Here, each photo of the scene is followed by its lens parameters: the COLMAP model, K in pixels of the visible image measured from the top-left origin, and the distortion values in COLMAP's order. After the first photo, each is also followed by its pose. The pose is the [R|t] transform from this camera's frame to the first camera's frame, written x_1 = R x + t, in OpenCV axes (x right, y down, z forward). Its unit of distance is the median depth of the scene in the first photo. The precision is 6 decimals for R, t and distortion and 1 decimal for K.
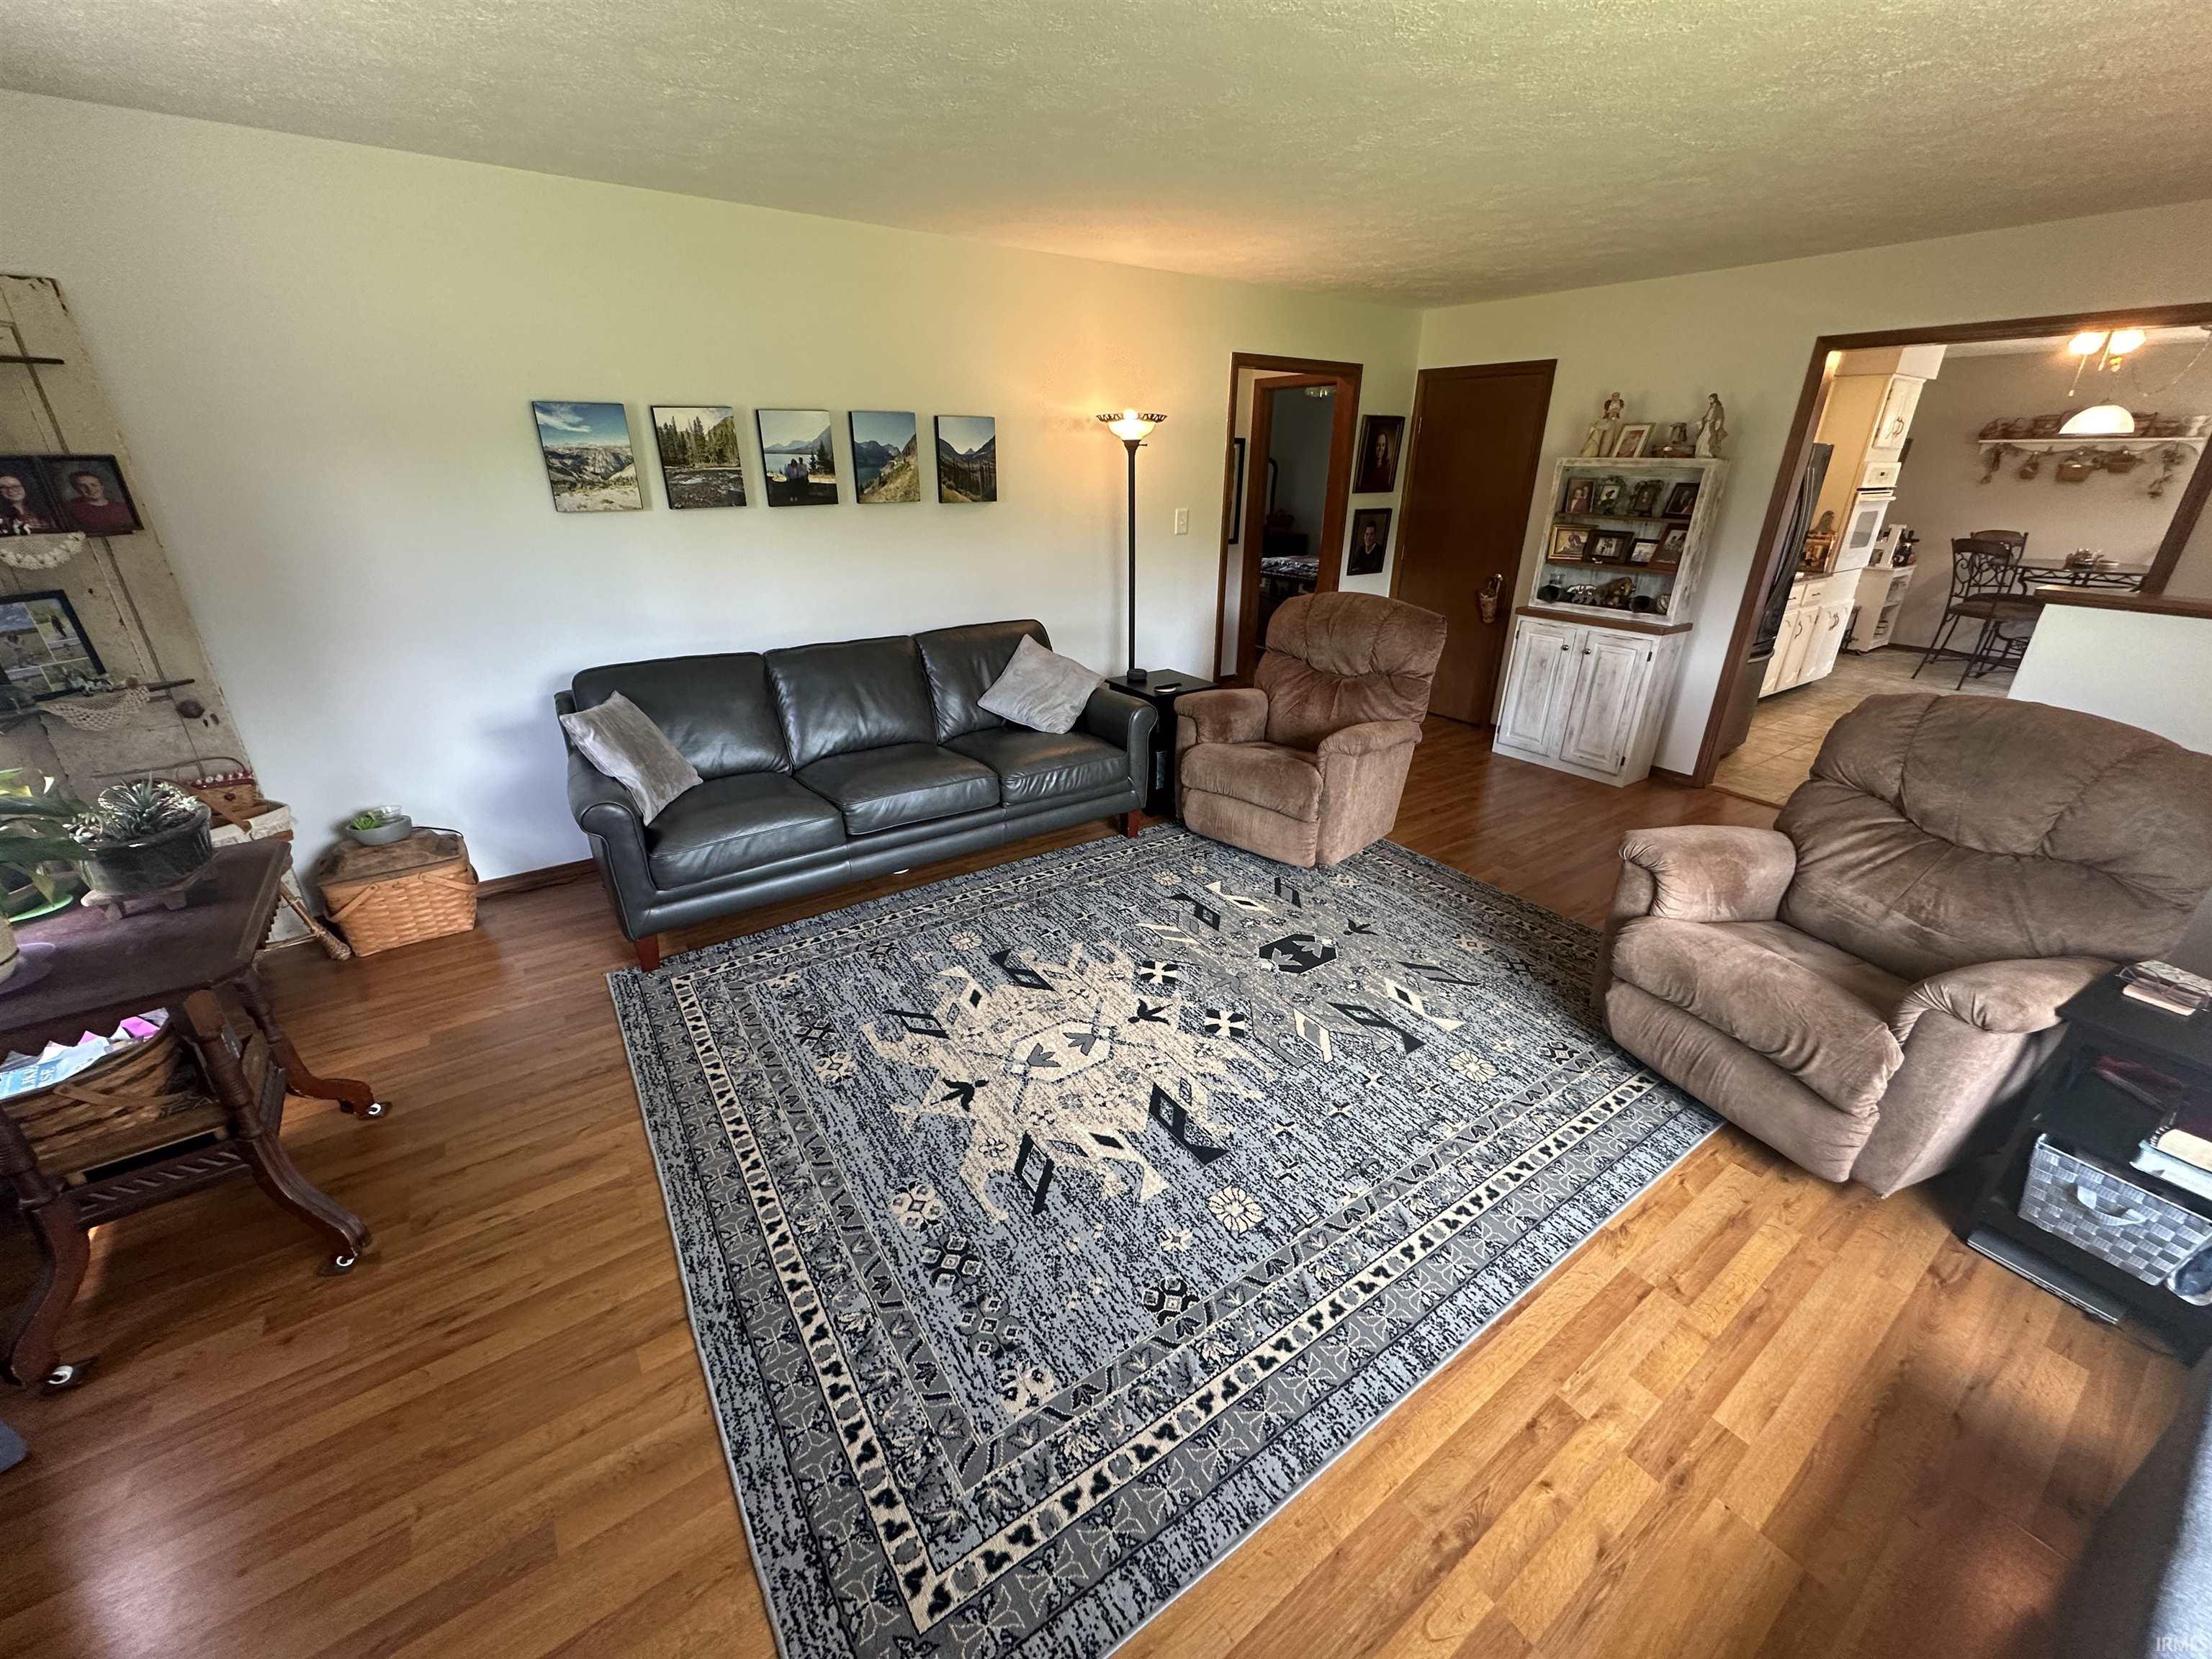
lens RADIAL K [[882.2, 0, 1106.3], [0, 882.2, 831.3], [0, 0, 1]] dist [-0.000933, 0.000034]
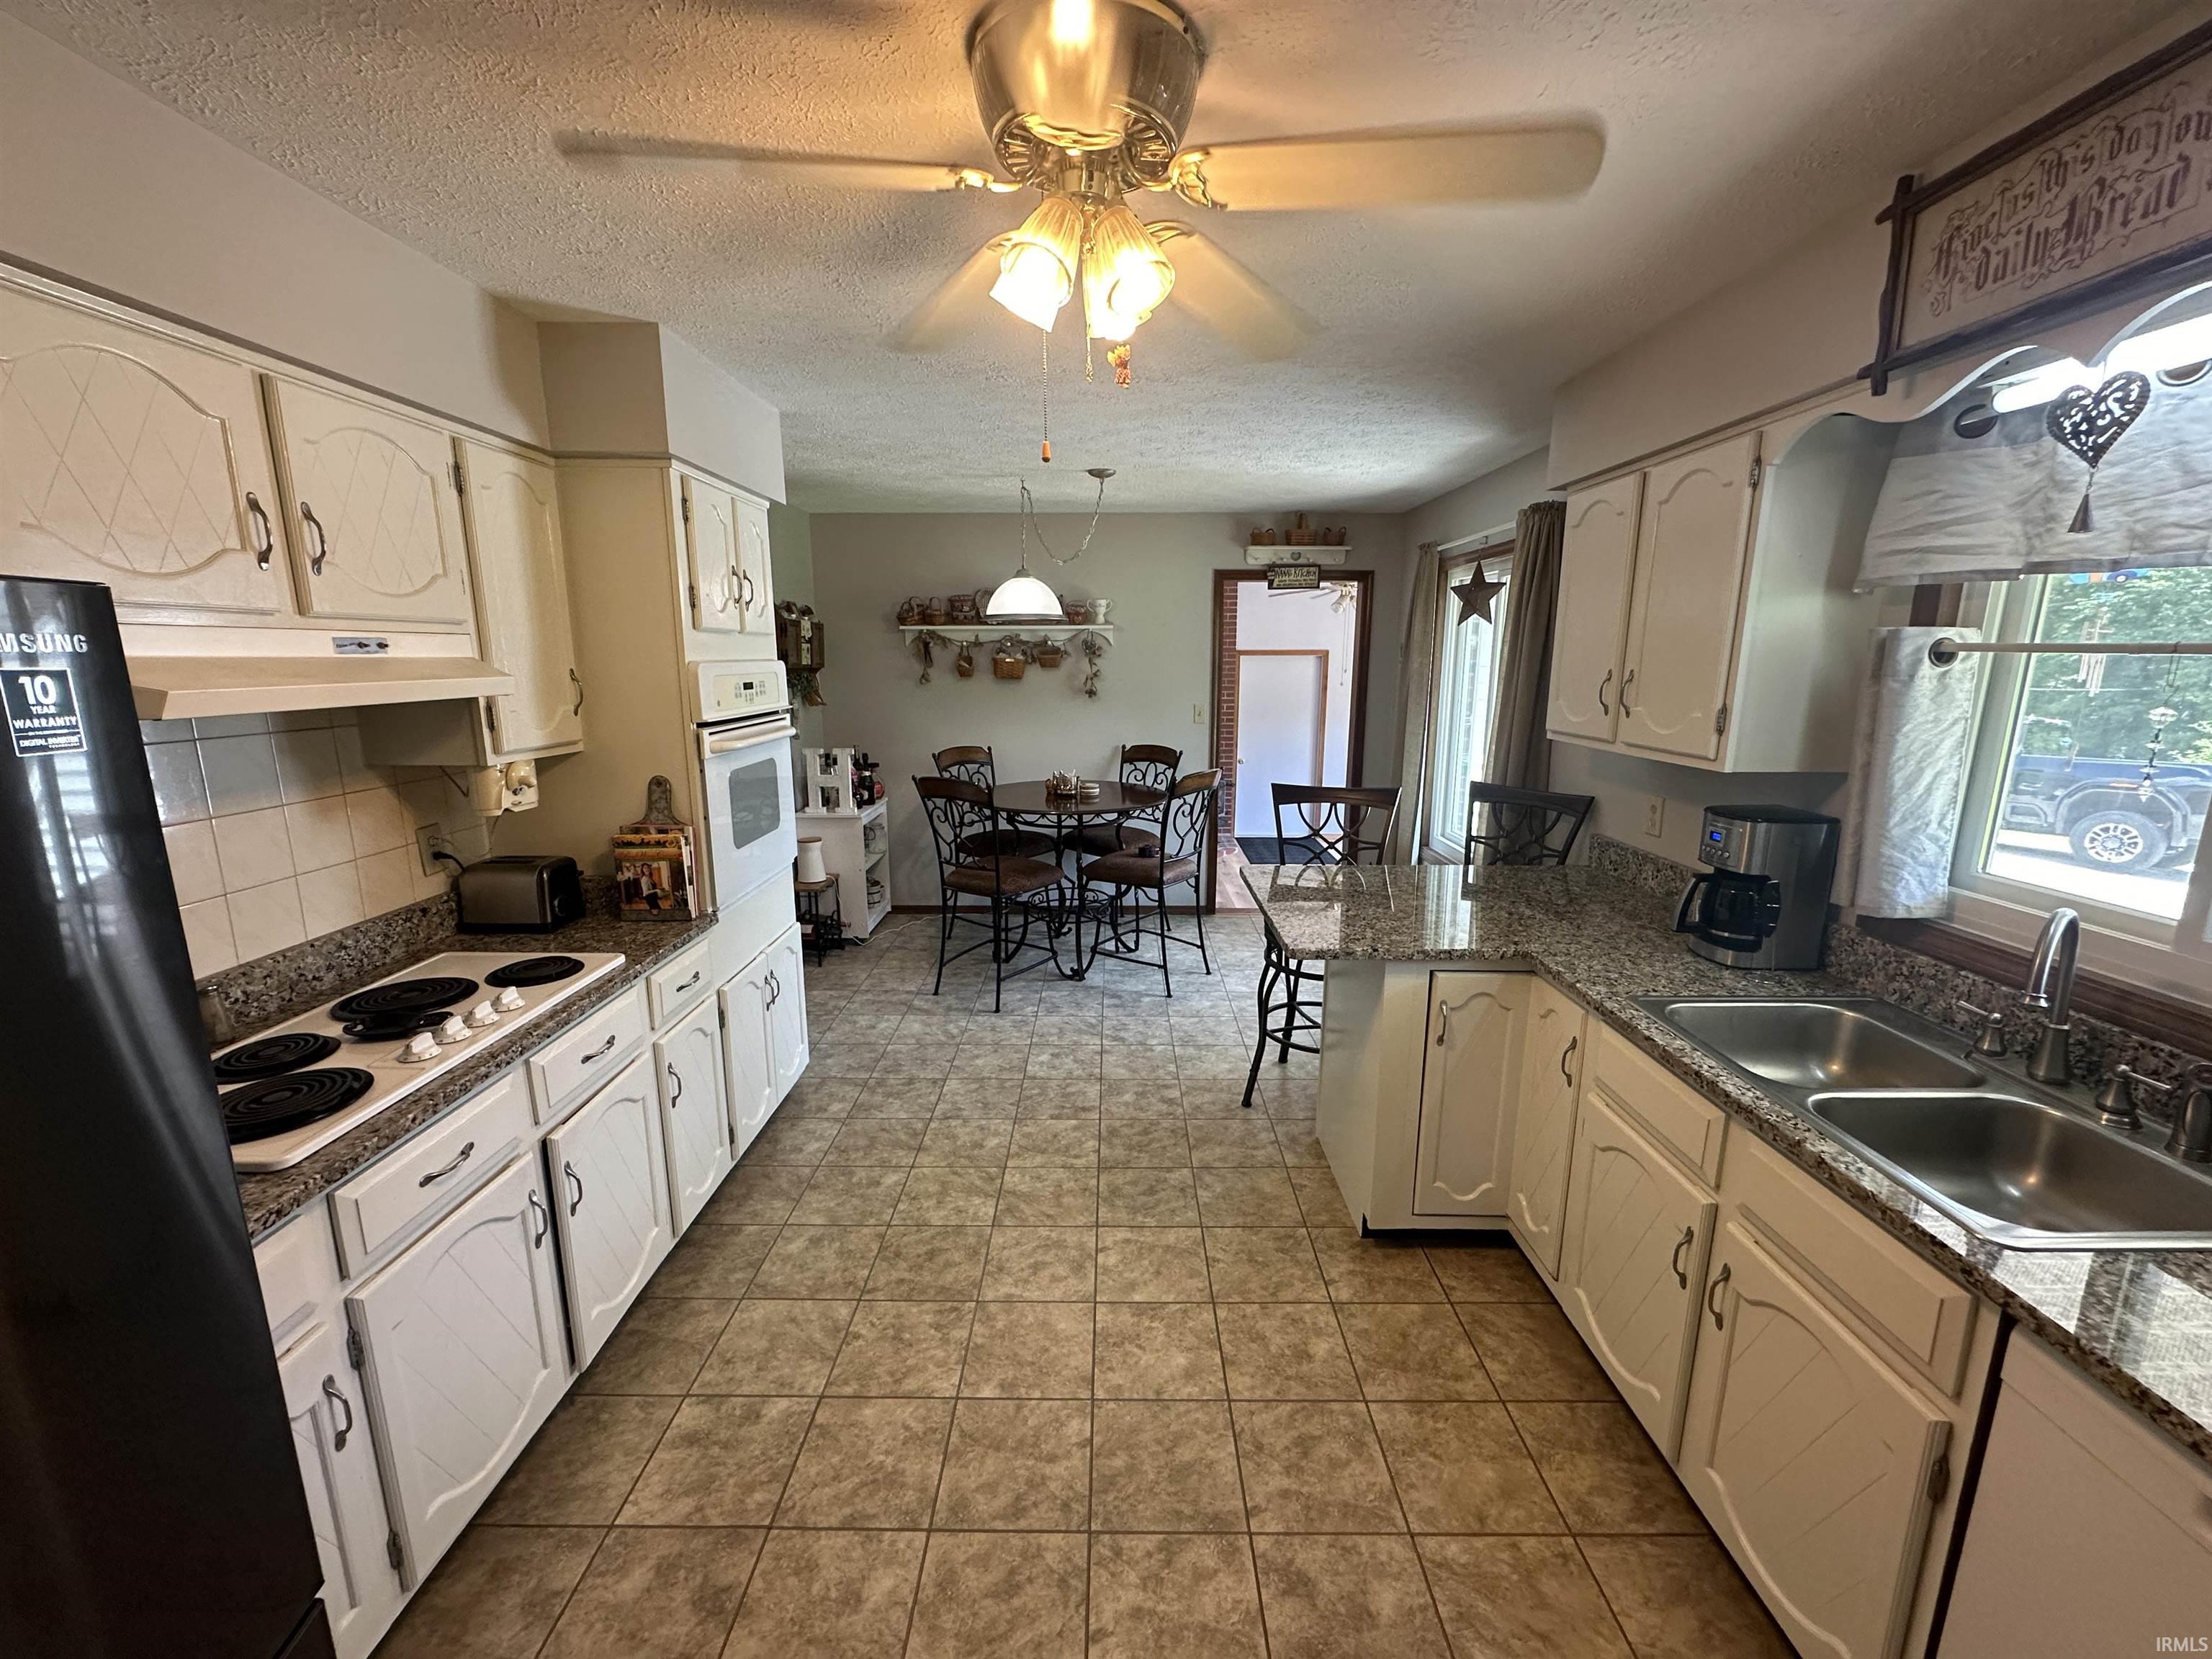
lens RADIAL K [[887.2, 0, 1106.0], [0, 887.2, 829.5], [0, 0, 1]] dist [0.007243, -0.000307]
pose [[0.585031, -0.164203, 0.794214, 1.195700], [0.317404, 0.947533, -0.037903, -0.506767], [-0.746320, 0.274261, 0.606454, 1.182158]]
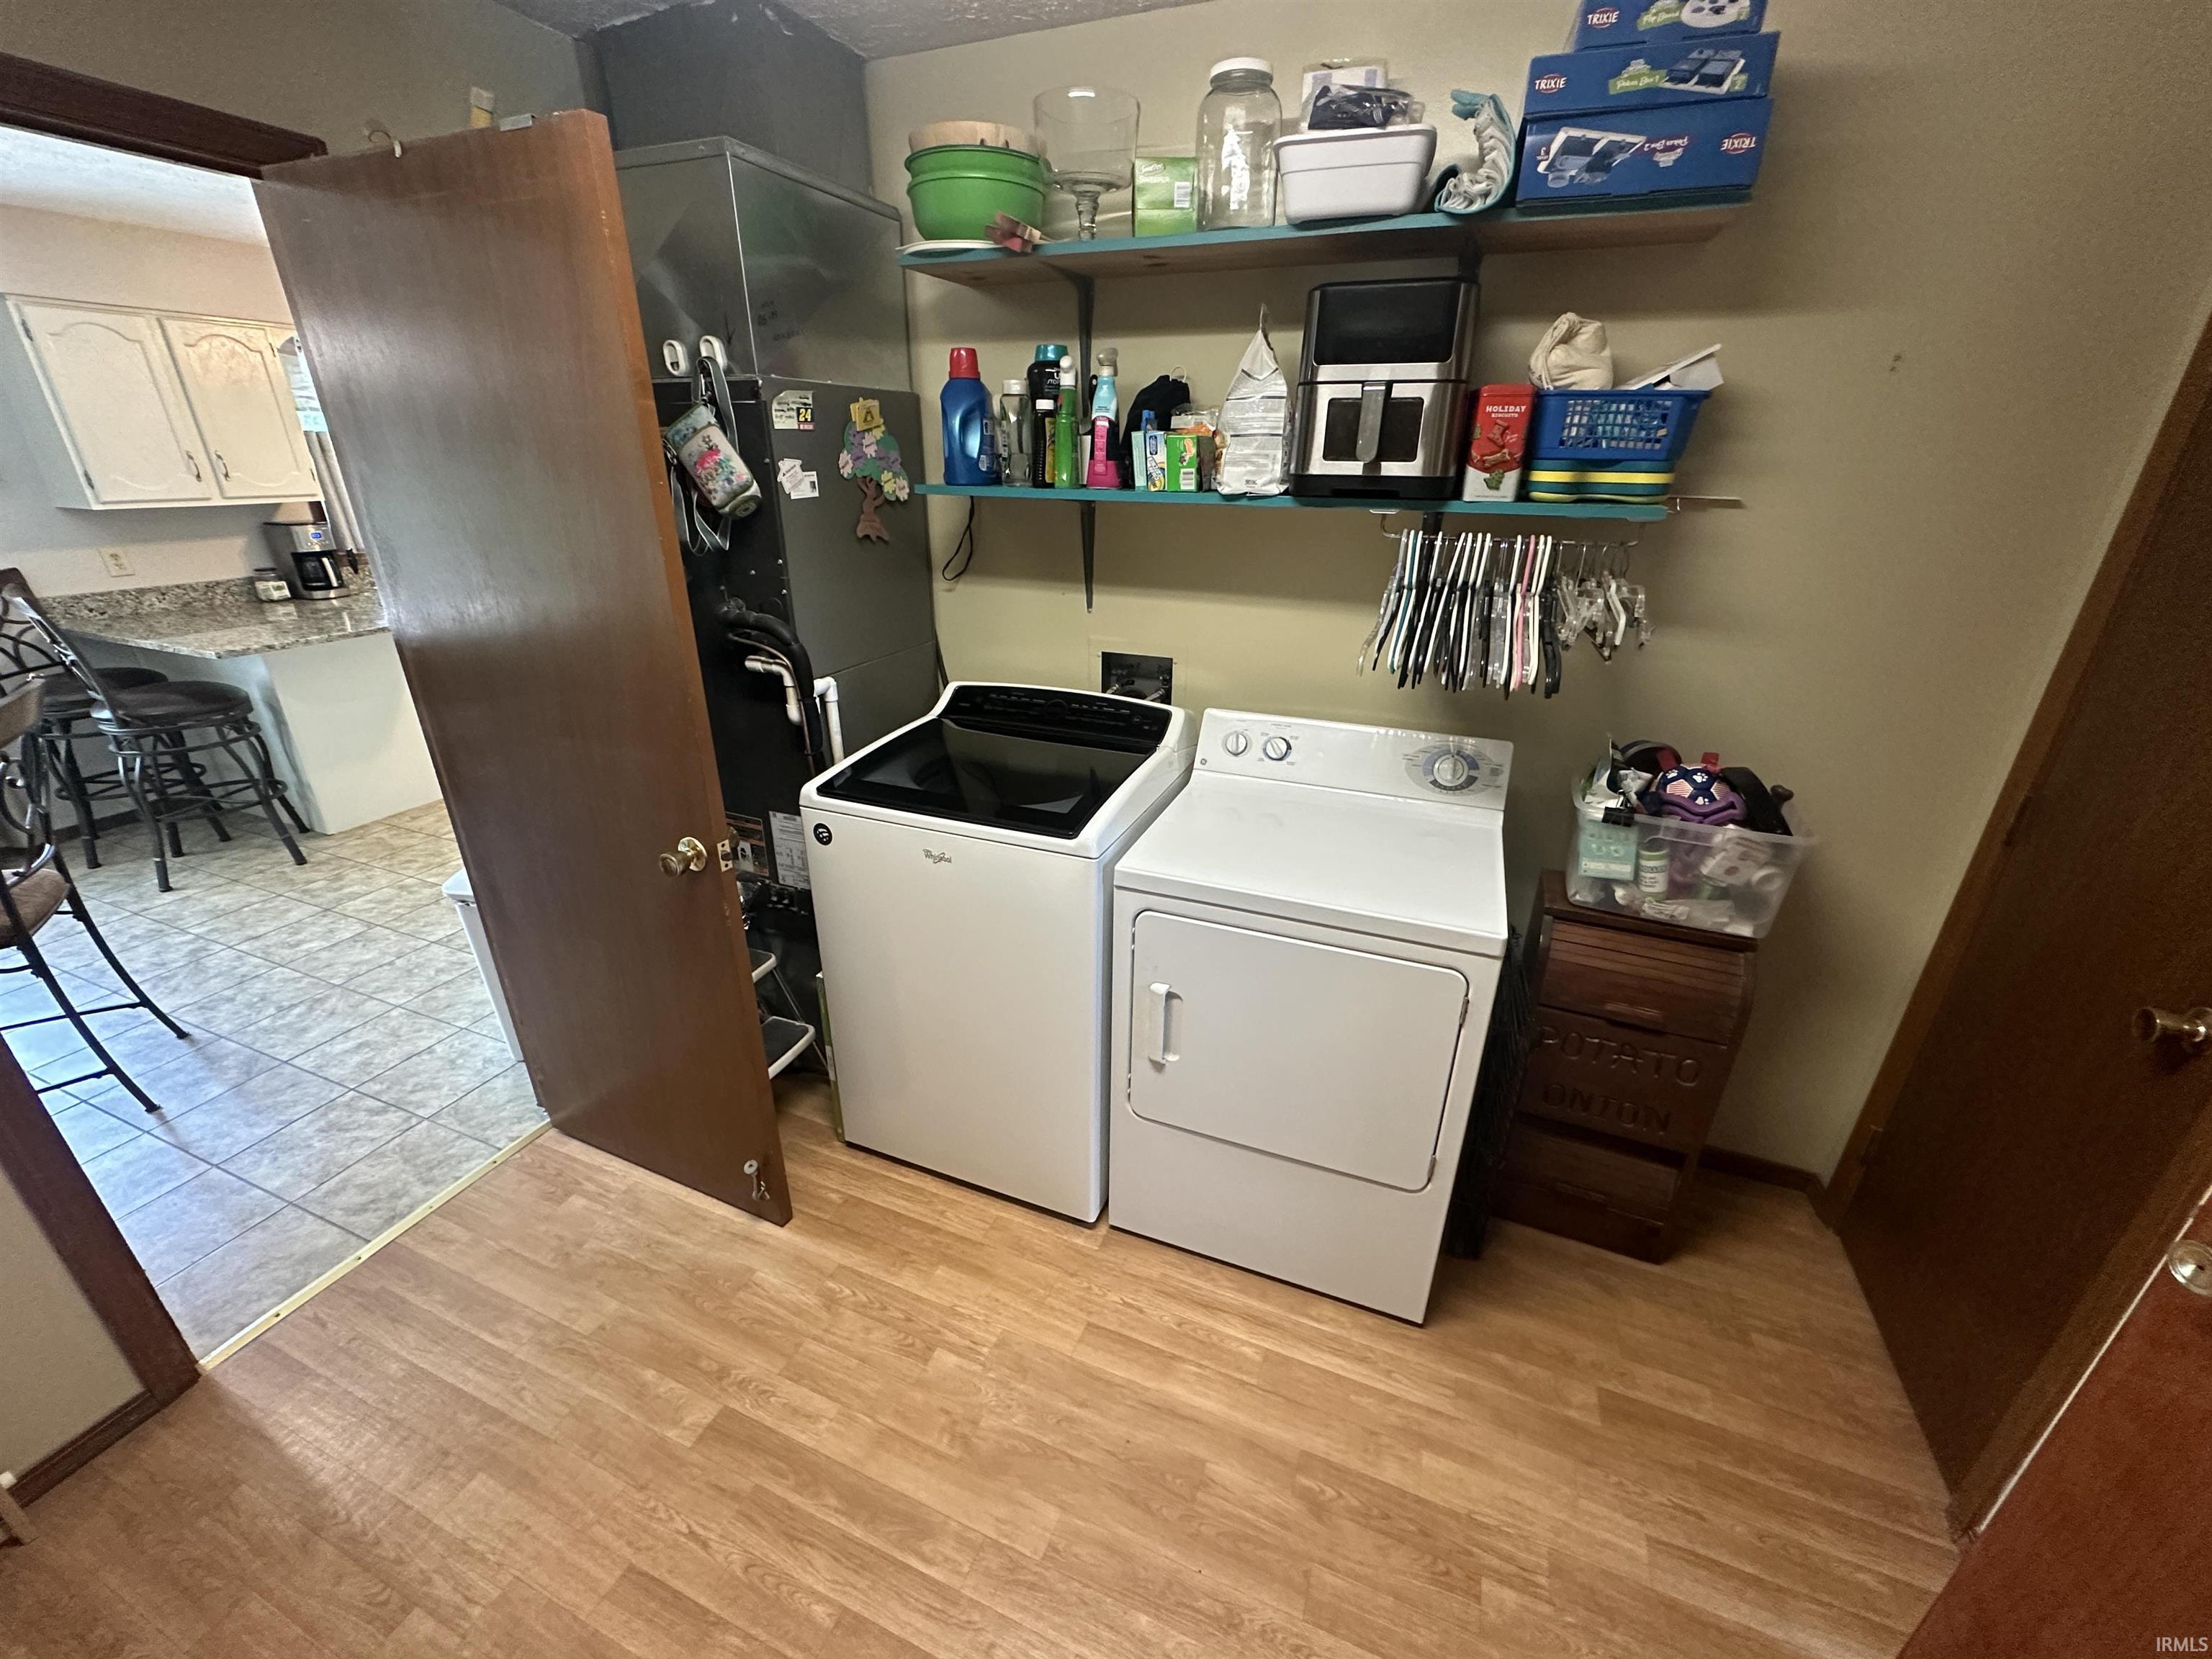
lens RADIAL K [[882.2, 0, 1106.3], [0, 882.2, 831.3], [0, 0, 1]] dist [-0.000933, 0.000034]
pose [[-0.842047, 0.202759, -0.499846, 1.757344], [-0.220960, 0.715687, 0.662547, -1.238484], [0.492071, 0.668342, -0.557840, 2.945819]]
